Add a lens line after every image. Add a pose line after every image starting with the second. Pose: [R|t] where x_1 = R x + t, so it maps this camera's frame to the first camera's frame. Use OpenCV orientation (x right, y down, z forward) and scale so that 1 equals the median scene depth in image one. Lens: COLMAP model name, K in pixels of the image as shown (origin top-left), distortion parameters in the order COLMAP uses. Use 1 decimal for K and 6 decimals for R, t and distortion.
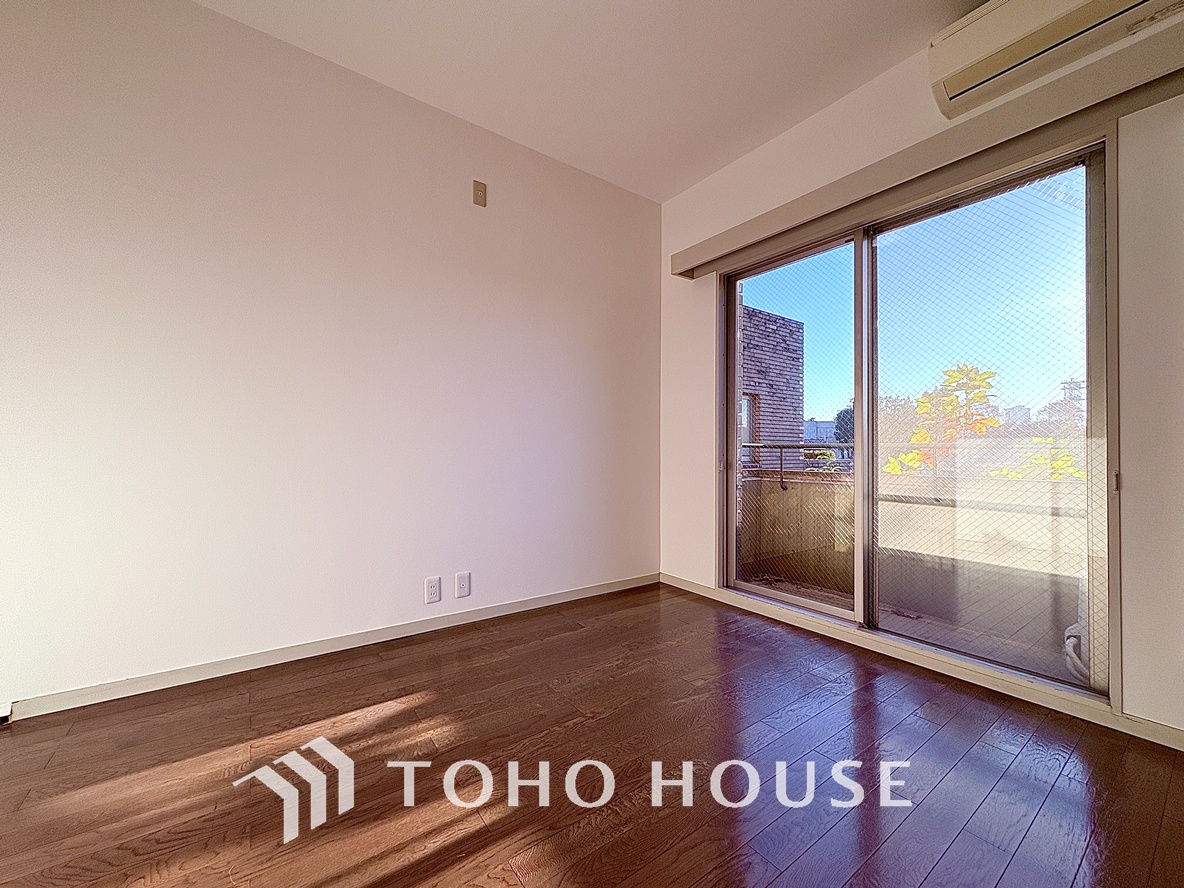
lens RADIAL K [[468.3, 0, 592.0], [0, 468.3, 444.0], [0, 0, 1]] dist [-0.000768, -0.000261]
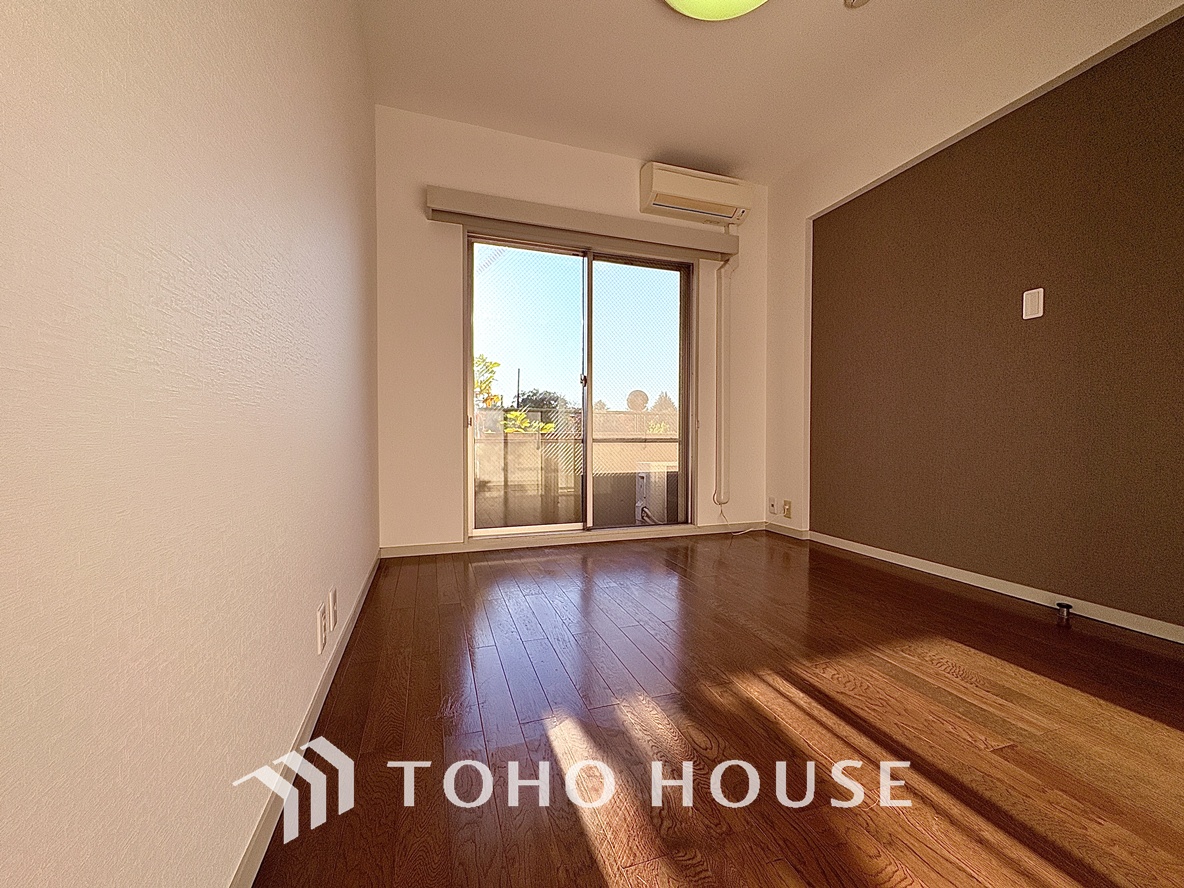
lens RADIAL K [[468.3, 0, 592.0], [0, 468.3, 444.0], [0, 0, 1]] dist [-0.000768, -0.000261]
pose [[0.292071, -0.021559, 0.956154, -0.787093], [-0.008955, 0.999640, 0.025275, 0.088439], [-0.956355, -0.015945, 0.291773, 0.556136]]
